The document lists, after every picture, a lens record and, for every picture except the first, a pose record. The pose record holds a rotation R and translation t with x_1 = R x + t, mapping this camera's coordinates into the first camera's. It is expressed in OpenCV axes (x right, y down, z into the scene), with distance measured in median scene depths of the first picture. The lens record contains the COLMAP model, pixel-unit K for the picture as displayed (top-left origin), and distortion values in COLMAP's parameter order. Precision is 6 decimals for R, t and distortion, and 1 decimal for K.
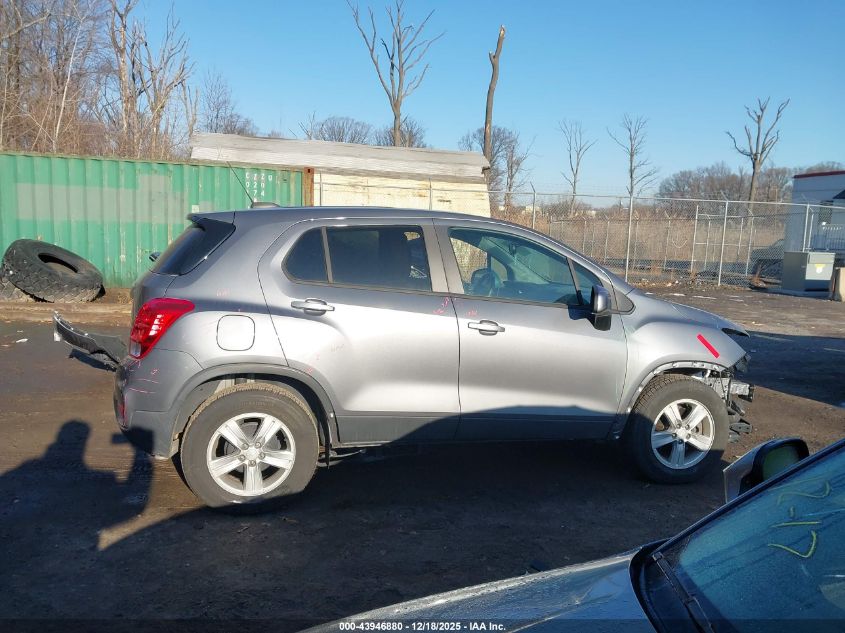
lens RADIAL K [[695.4, 0, 422.5], [0, 695.4, 316.5], [0, 0, 1]] dist [0.091712, -0.181919]
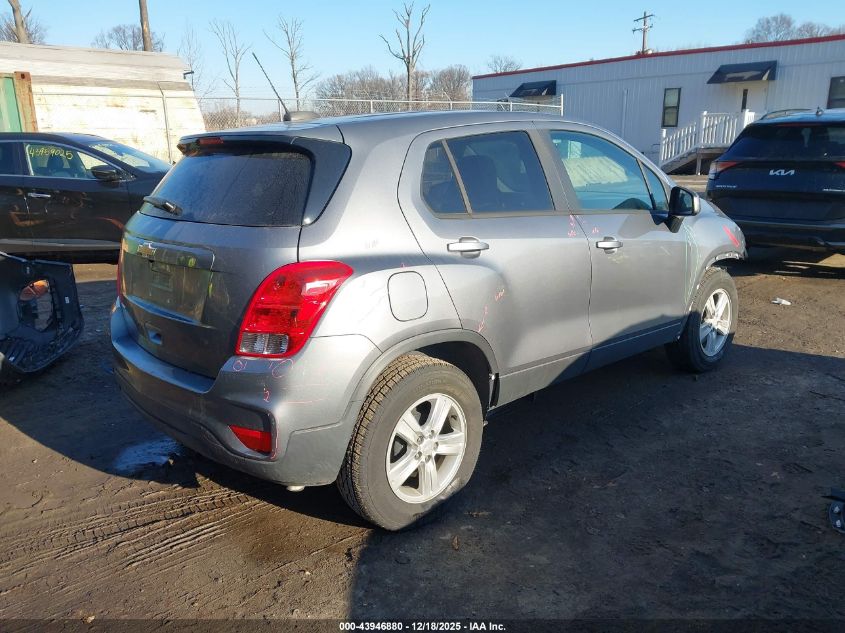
lens RADIAL K [[678.6, 0, 422.5], [0, 678.6, 316.5], [0, 0, 1]] dist [0.036042, -0.012417]
pose [[0.877709, -0.175576, 0.445870, -0.176912], [0.114998, 0.980444, 0.159705, -0.020785], [-0.465191, -0.088900, 0.880735, 0.113430]]
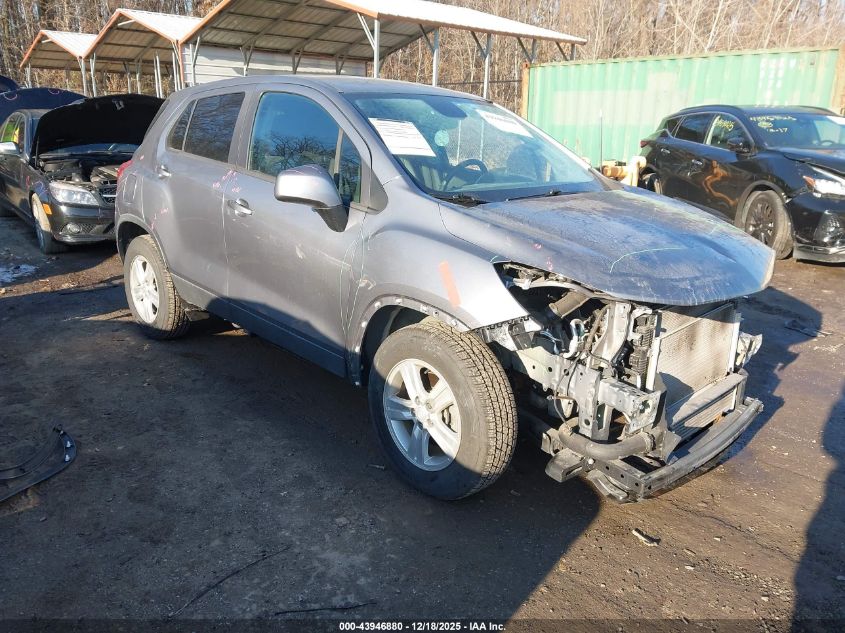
lens RADIAL K [[678.6, 0, 422.5], [0, 678.6, 316.5], [0, 0, 1]] dist [0.036042, -0.012417]
pose [[0.477301, 0.219646, -0.850846, 0.327089], [-0.118905, 0.975496, 0.185122, -0.011584], [0.870658, 0.012811, 0.491722, 0.263339]]
